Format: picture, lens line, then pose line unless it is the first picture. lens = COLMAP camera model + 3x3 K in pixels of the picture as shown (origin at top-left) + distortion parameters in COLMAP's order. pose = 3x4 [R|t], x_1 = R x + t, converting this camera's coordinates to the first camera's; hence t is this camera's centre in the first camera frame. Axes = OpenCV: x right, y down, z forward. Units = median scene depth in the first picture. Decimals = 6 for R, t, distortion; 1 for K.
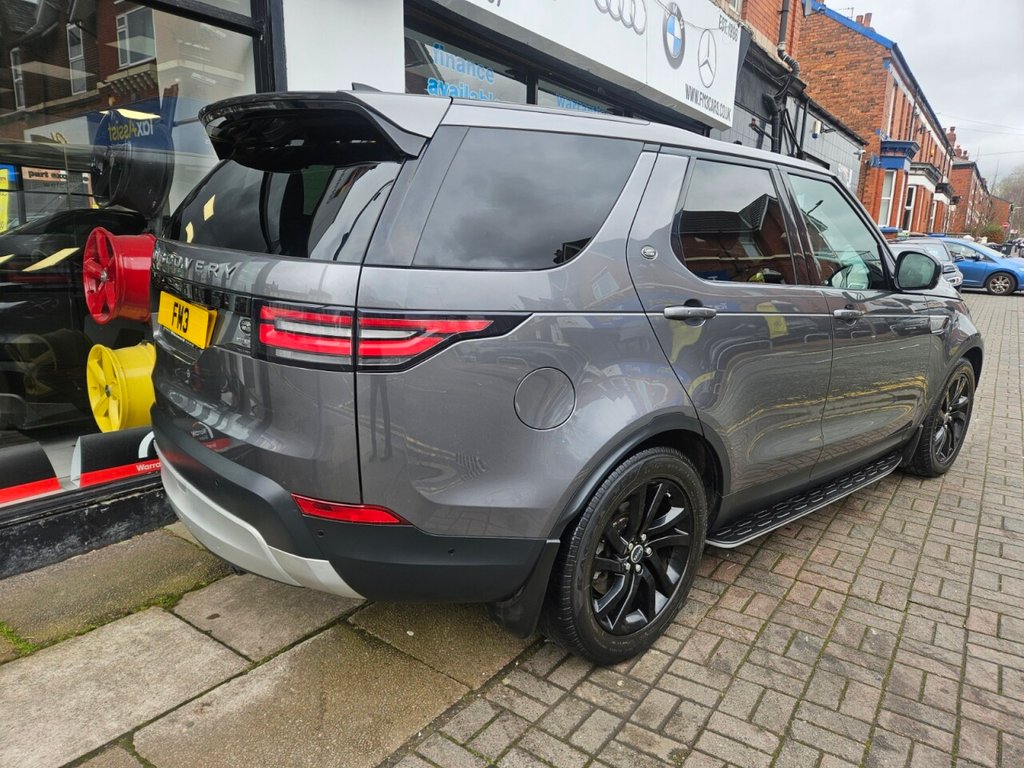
lens RADIAL K [[679.6, 0, 516.3], [0, 679.6, 391.7], [0, 0, 1]] dist [0.073429, -0.057659]
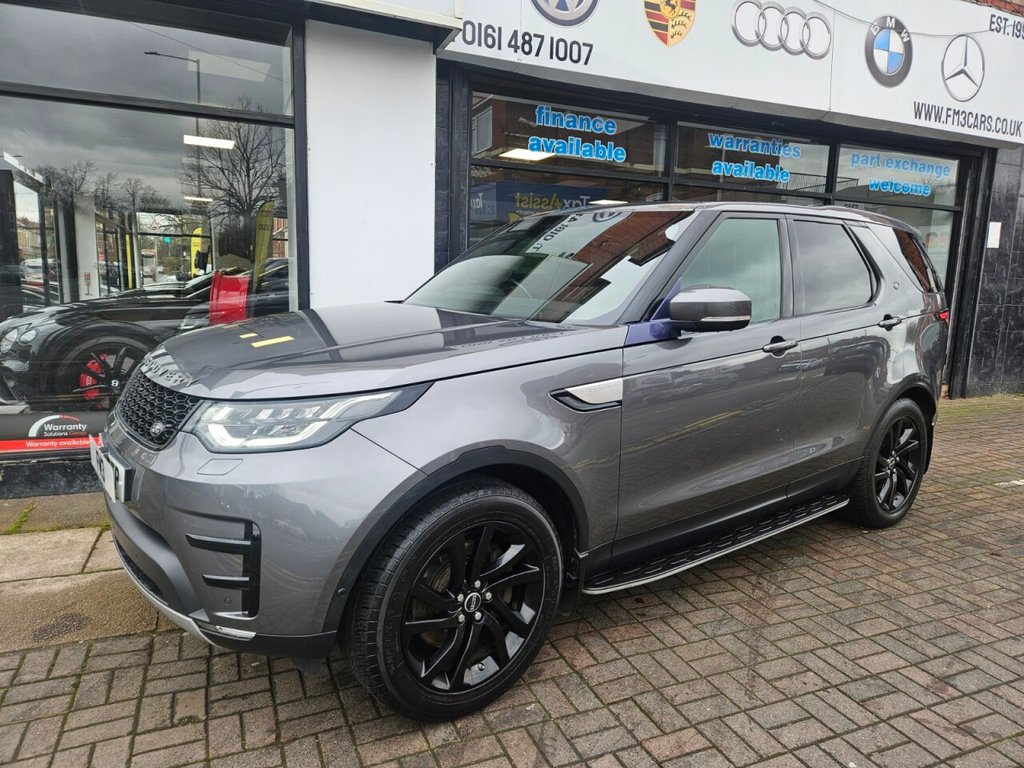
lens RADIAL K [[679.6, 0, 514.2], [0, 679.6, 376.2], [0, 0, 1]] dist [0.073429, -0.057659]
pose [[0.849949, 0.076242, -0.521320, 0.952270], [-0.120881, 0.991298, -0.052106, -0.028954], [0.512811, 0.107306, 0.851769, 0.188541]]
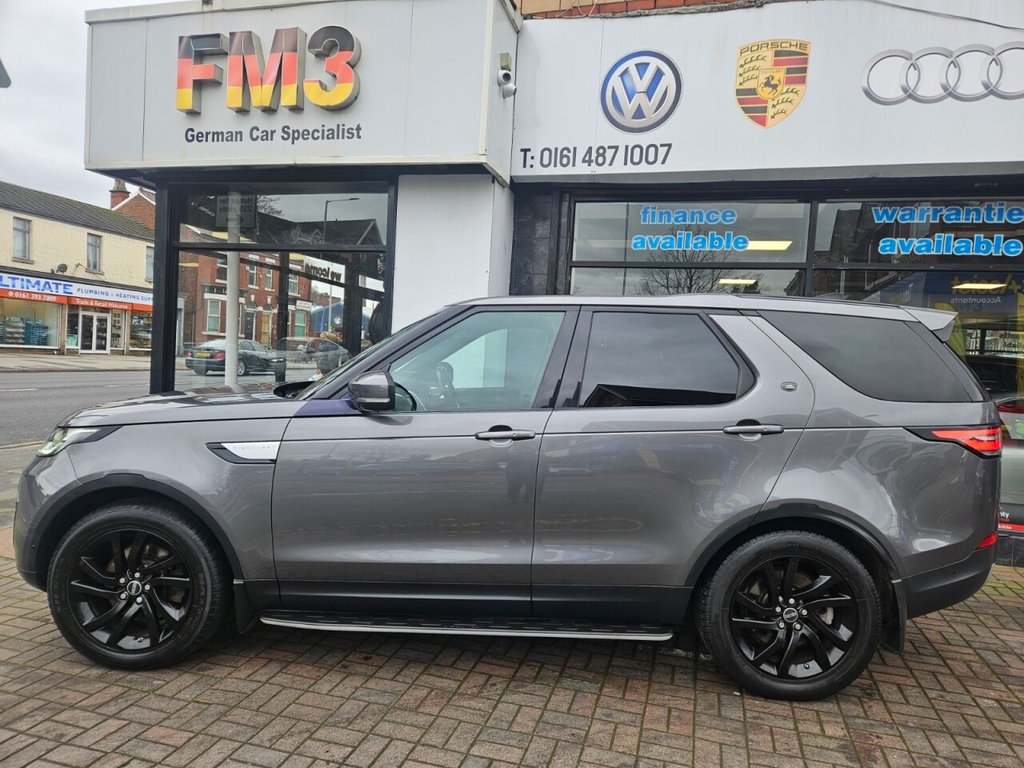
lens RADIAL K [[679.6, 0, 519.1], [0, 679.6, 382.1], [0, 0, 1]] dist [0.073429, -0.057659]
pose [[0.333162, 0.029962, -0.942393, 1.858545], [-0.241689, 0.968814, -0.054642, -0.235867], [0.911367, 0.245970, 0.330014, 1.069954]]
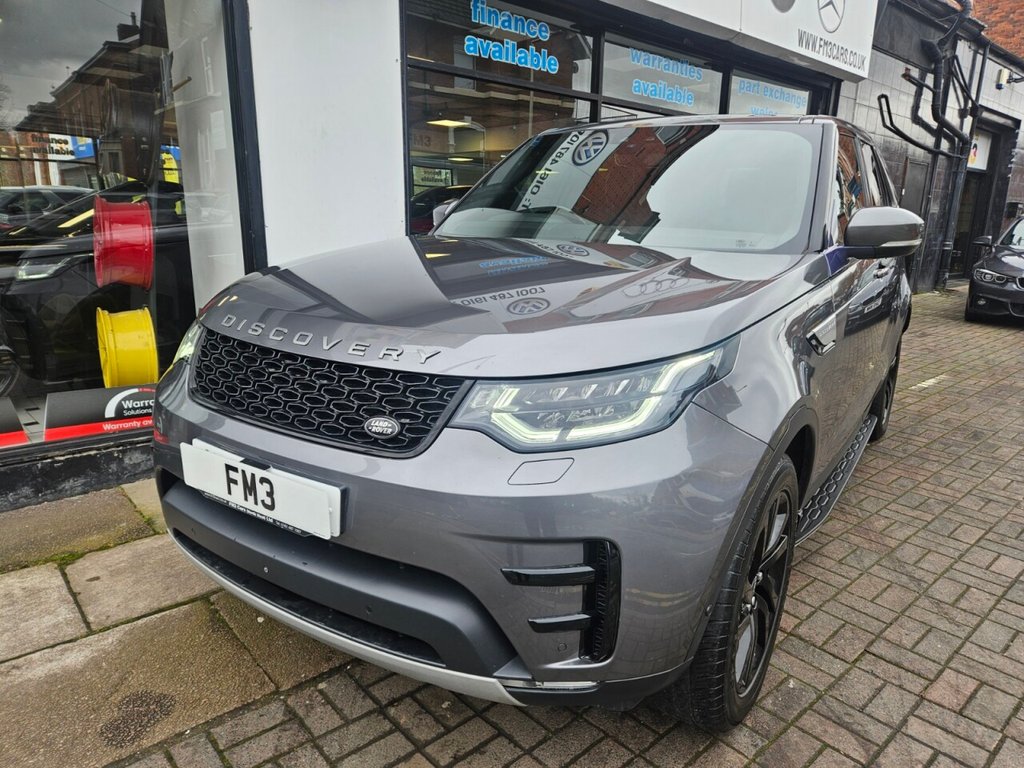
lens RADIAL K [[683.3, 0, 524.4], [0, 683.3, 390.6], [0, 0, 1]] dist [0.067441, -0.050174]
pose [[0.975788, 0.050647, -0.212774, 0.375385], [-0.043894, 0.998375, 0.036346, -0.012757], [0.214269, -0.026126, 0.976425, 0.150843]]
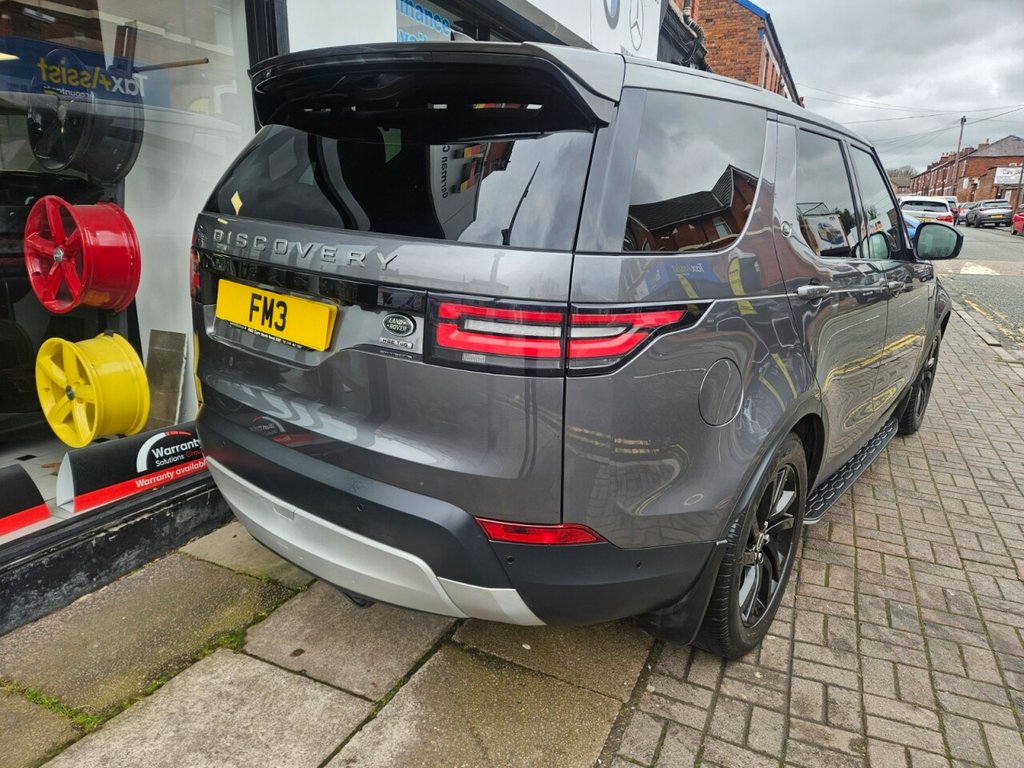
lens RADIAL K [[683.3, 0, 523.7], [0, 683.3, 394.1], [0, 0, 1]] dist [0.067441, -0.050174]
pose [[0.981736, -0.048935, 0.183850, -0.303267], [0.038731, 0.997525, 0.058692, -0.040508], [-0.186266, -0.050499, 0.981201, 0.104881]]
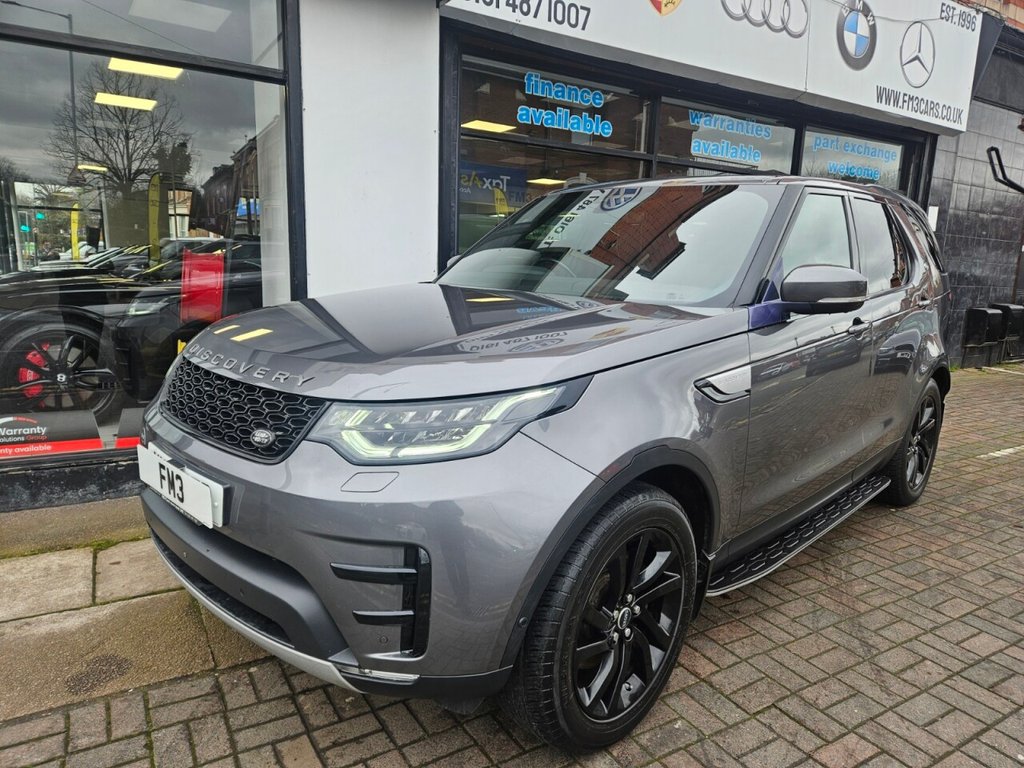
lens RADIAL K [[679.6, 0, 514.4], [0, 679.6, 387.7], [0, 0, 1]] dist [0.073429, -0.057659]
pose [[0.915822, 0.078543, -0.393828, 0.645080], [-0.096168, 0.995046, -0.025186, -0.013267], [0.389899, 0.060940, 0.918839, 0.147364]]
